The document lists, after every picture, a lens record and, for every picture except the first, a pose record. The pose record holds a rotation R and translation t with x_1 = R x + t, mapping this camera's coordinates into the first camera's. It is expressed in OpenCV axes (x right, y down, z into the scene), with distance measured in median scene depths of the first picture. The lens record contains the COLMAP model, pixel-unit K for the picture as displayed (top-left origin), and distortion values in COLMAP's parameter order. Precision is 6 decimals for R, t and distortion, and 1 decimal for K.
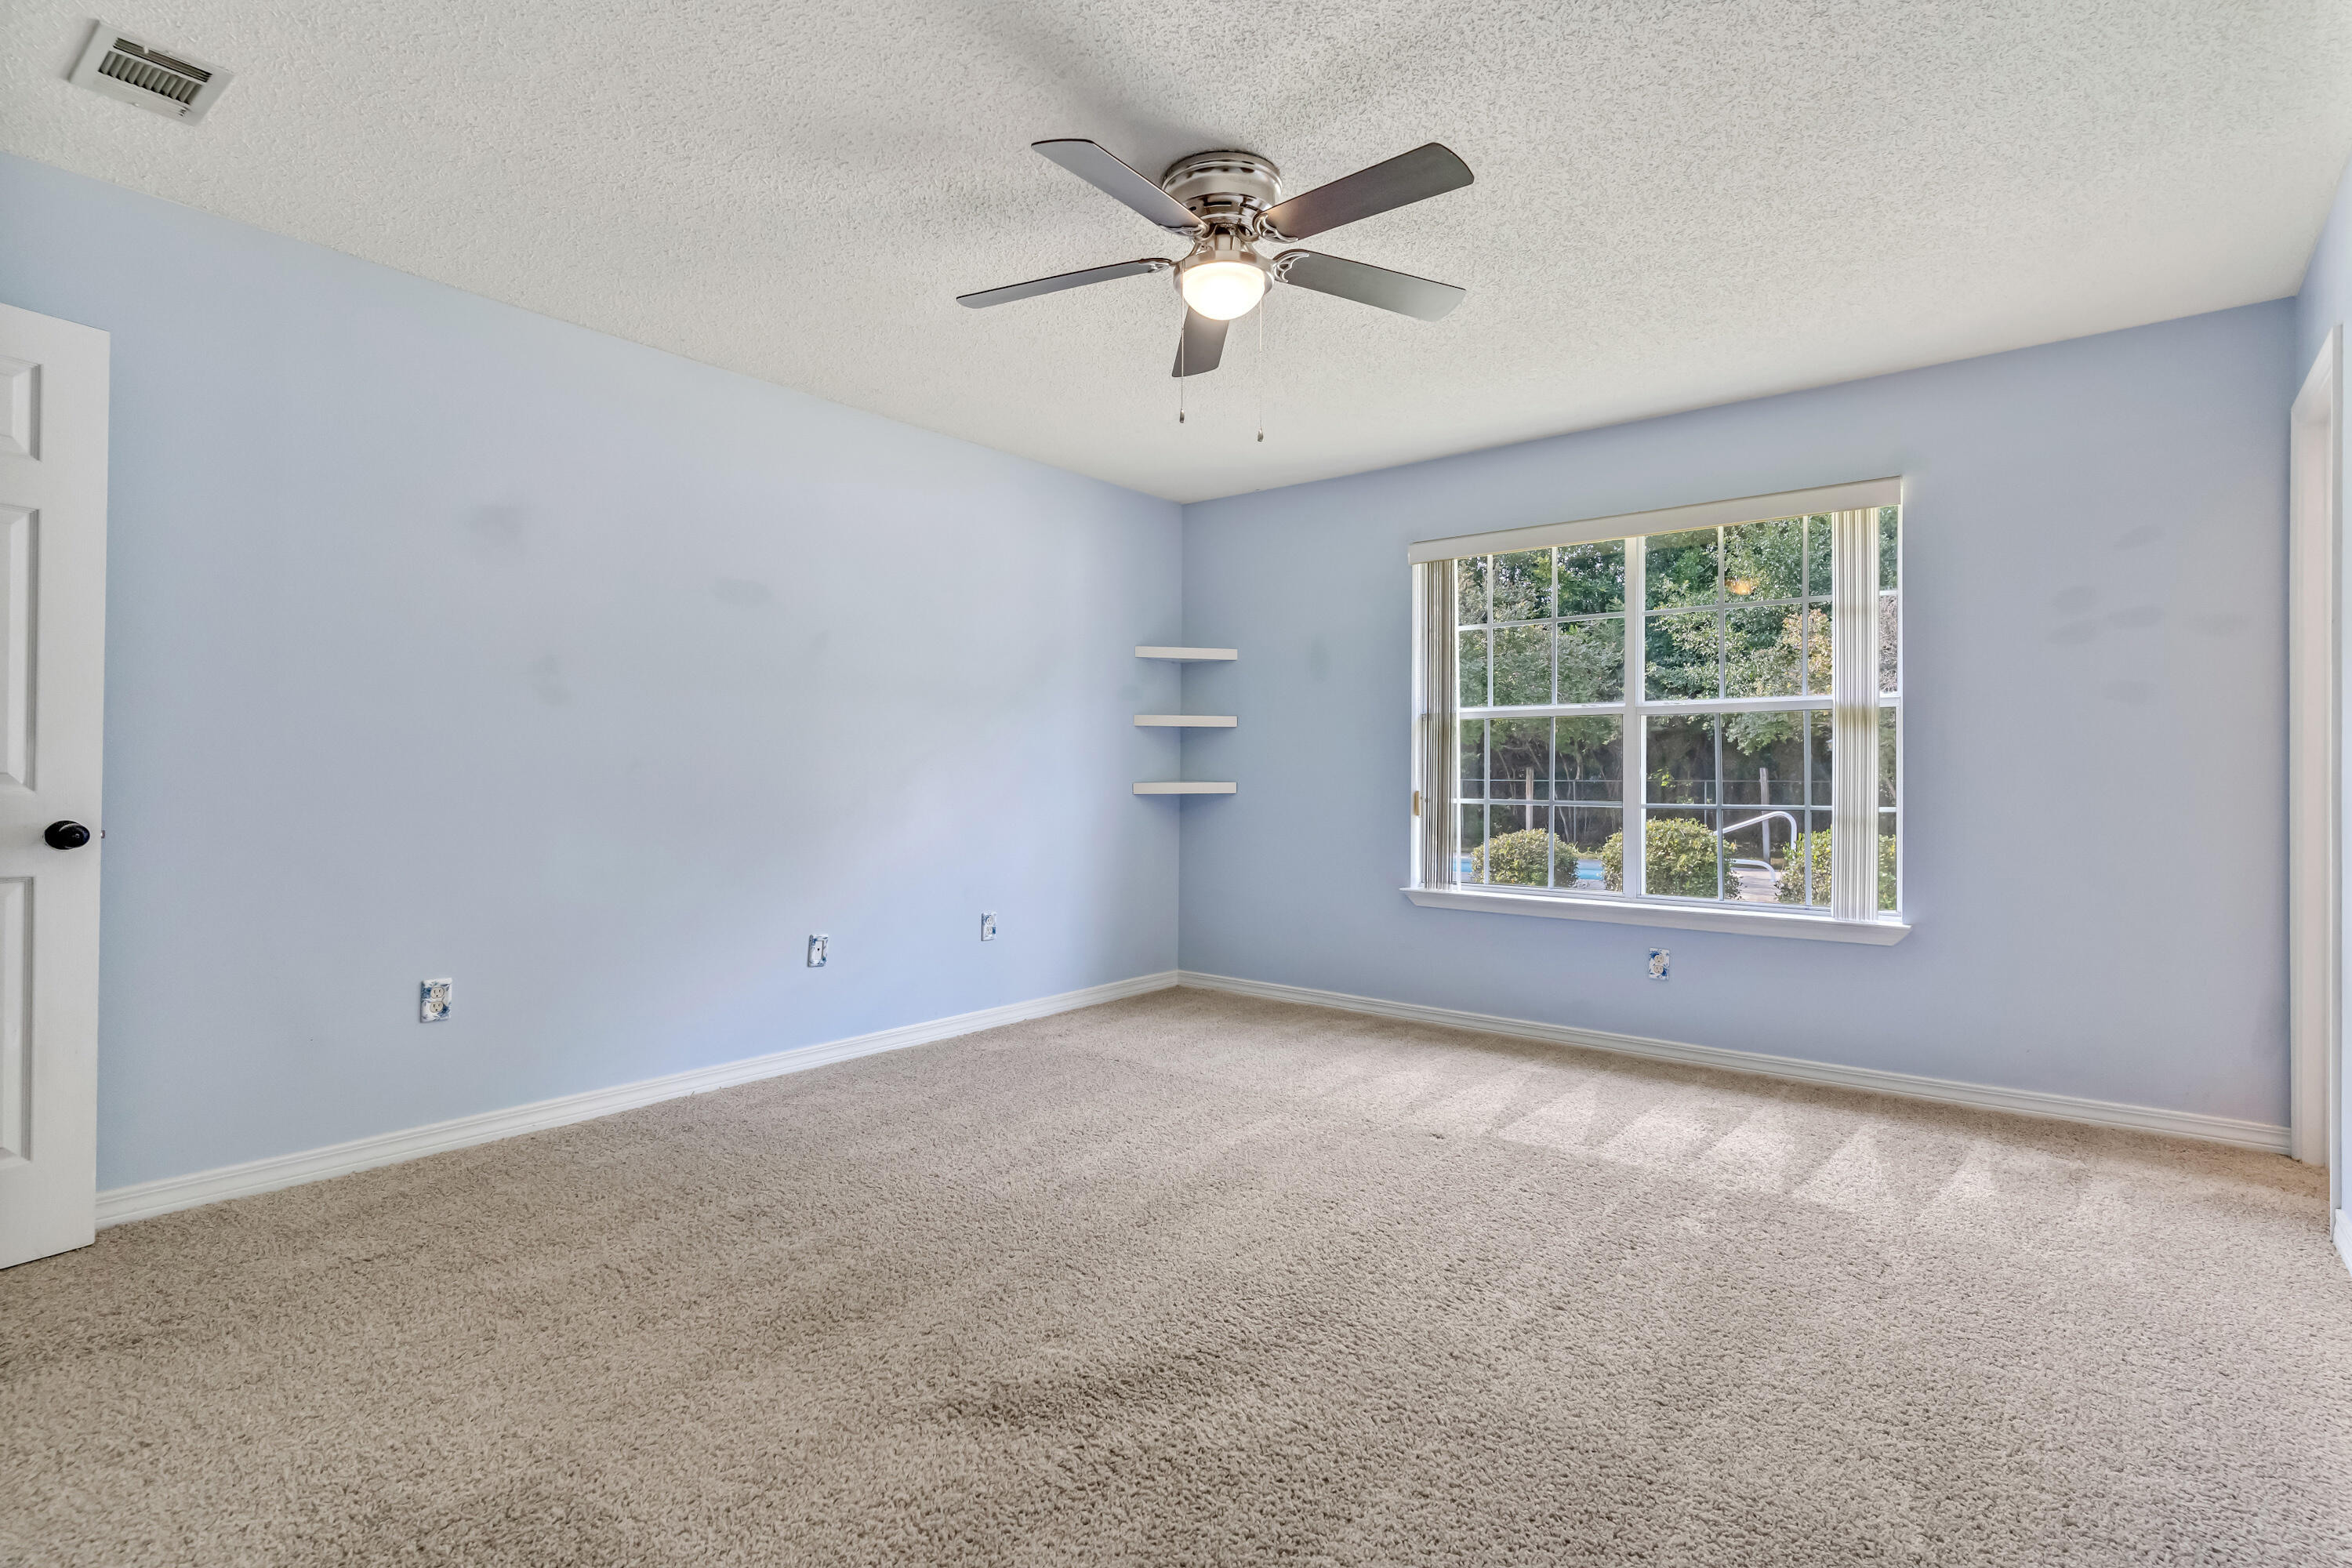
lens RADIAL K [[1132.3, 0, 1178.5], [0, 1132.3, 757.5], [0, 0, 1]] dist [0.003468, 0.000901]
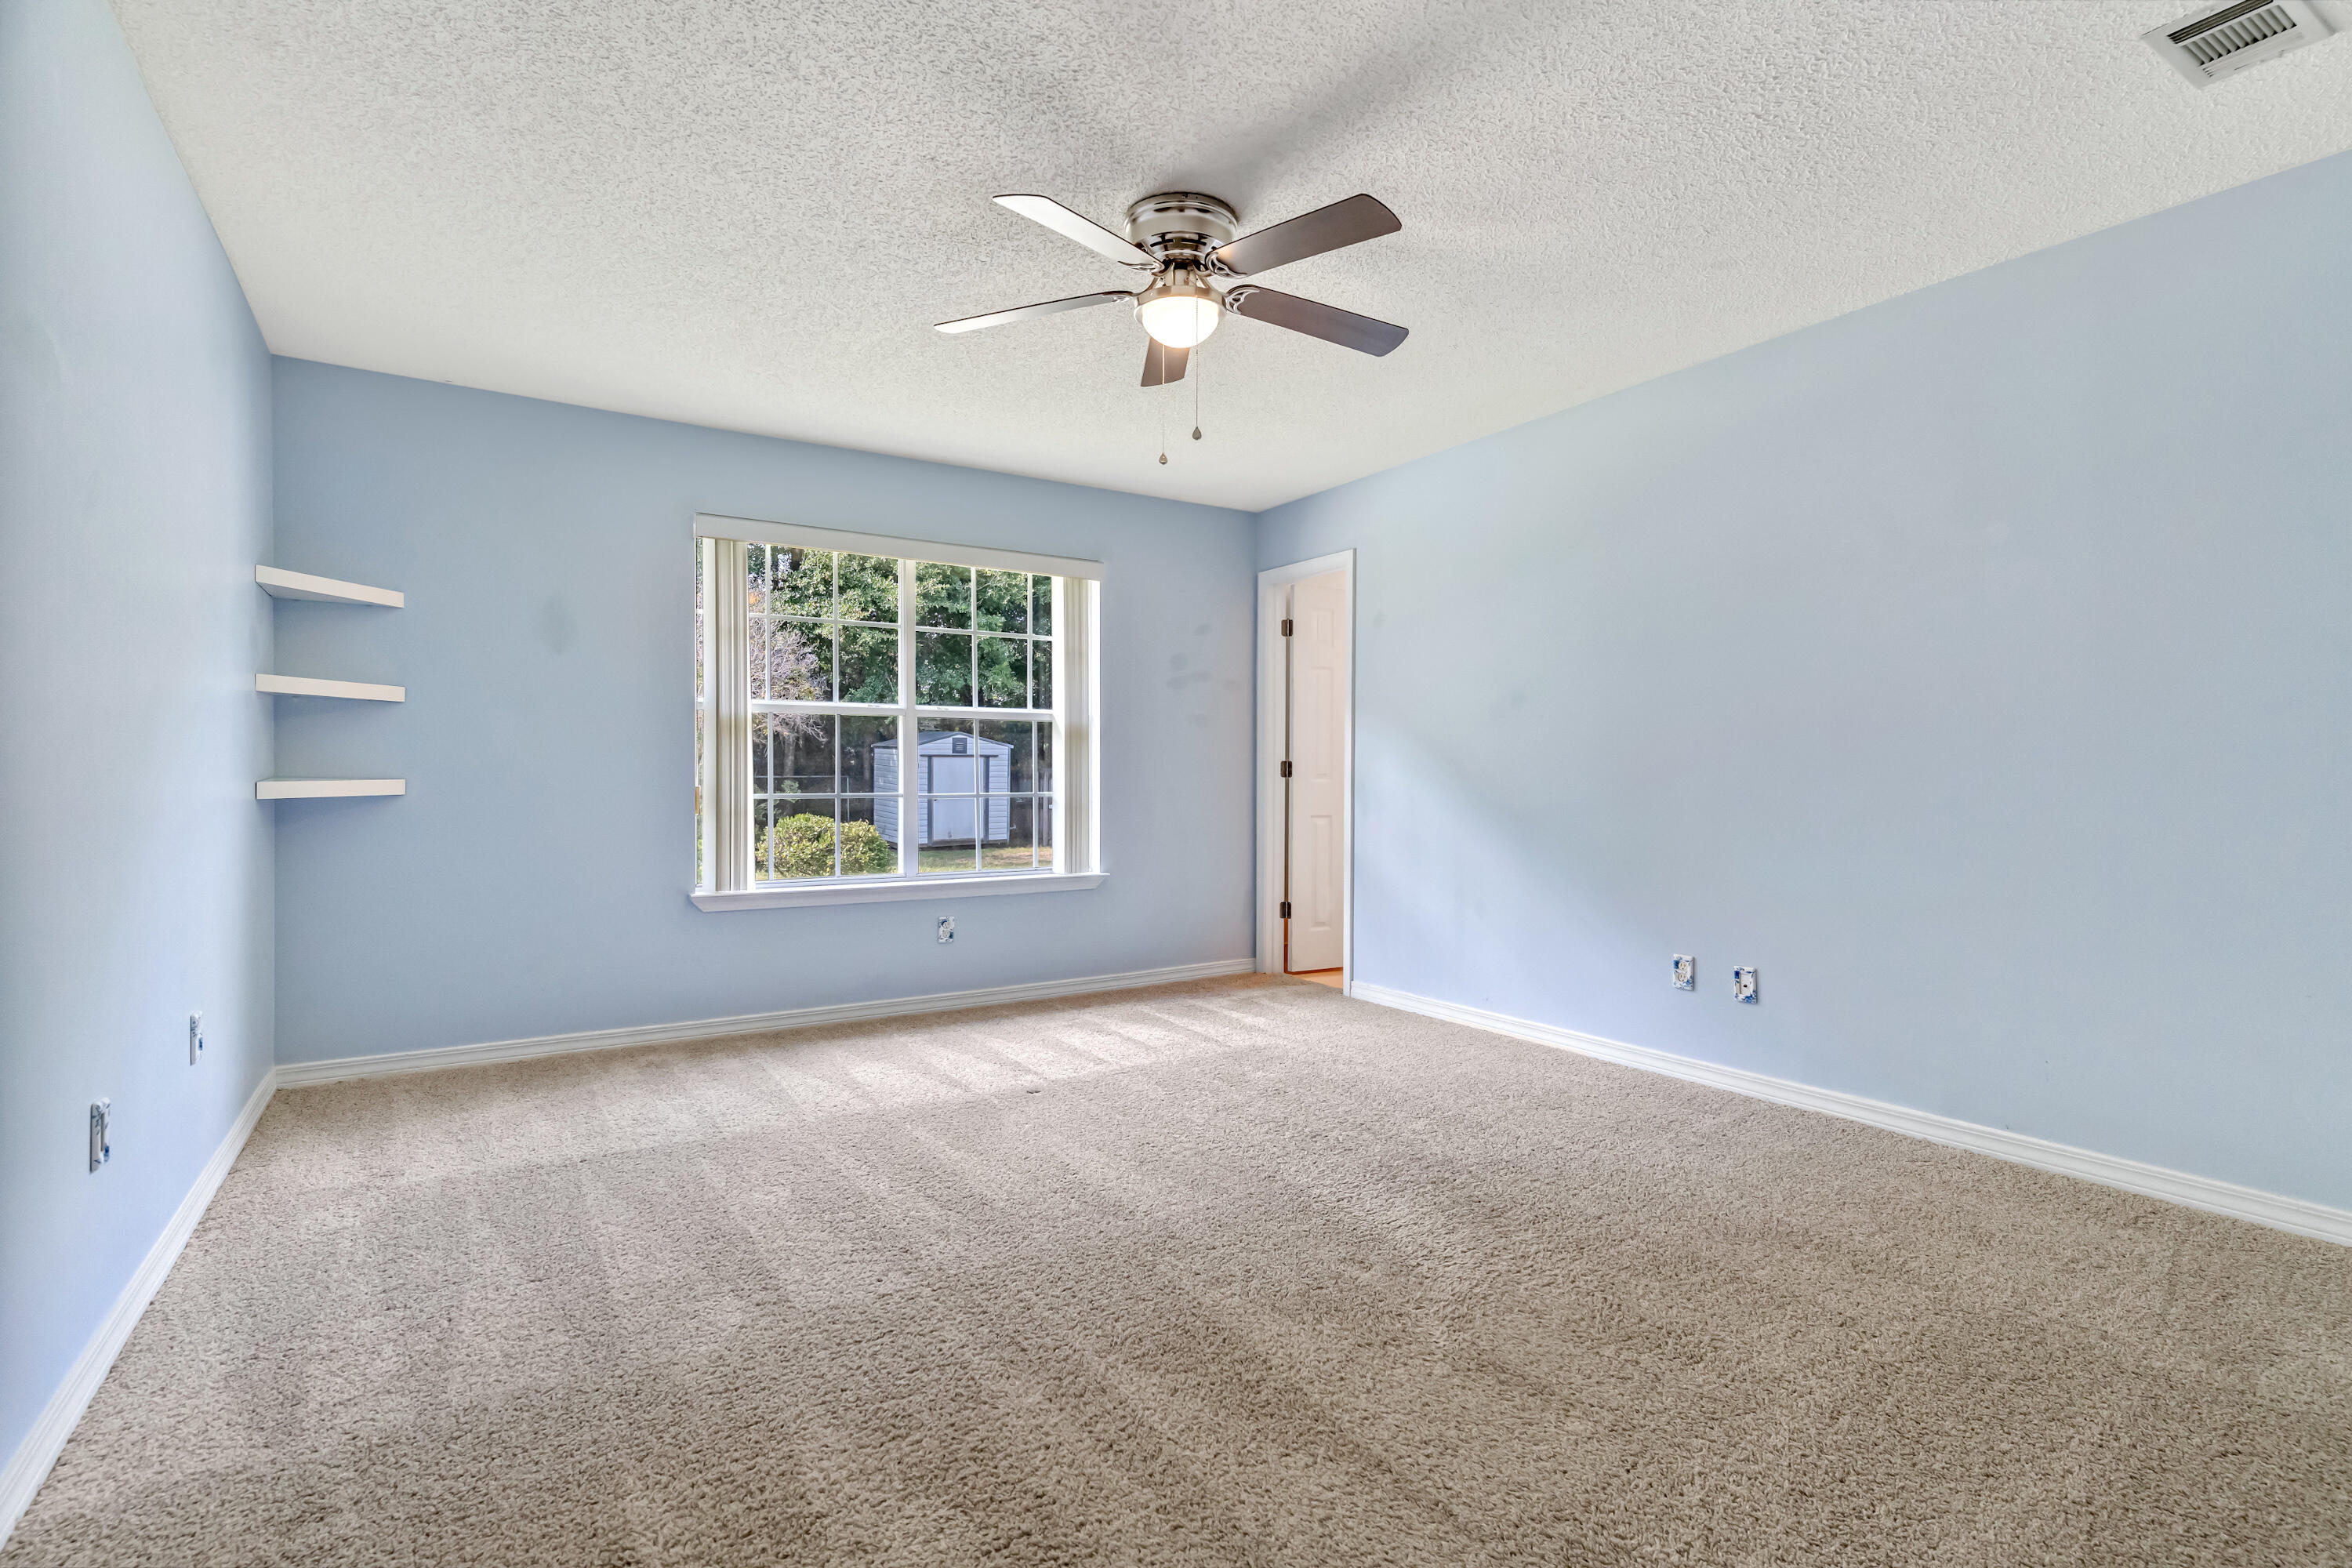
lens RADIAL K [[1118.5, 0, 1176.0], [0, 1118.5, 784.0], [0, 0, 1]] dist [-0.000641, 0.000065]
pose [[0.313139, -0.012232, 0.949629, -0.596451], [-0.016528, 0.999695, 0.018327, 0.005039], [-0.949564, -0.021434, 0.312841, 0.403645]]
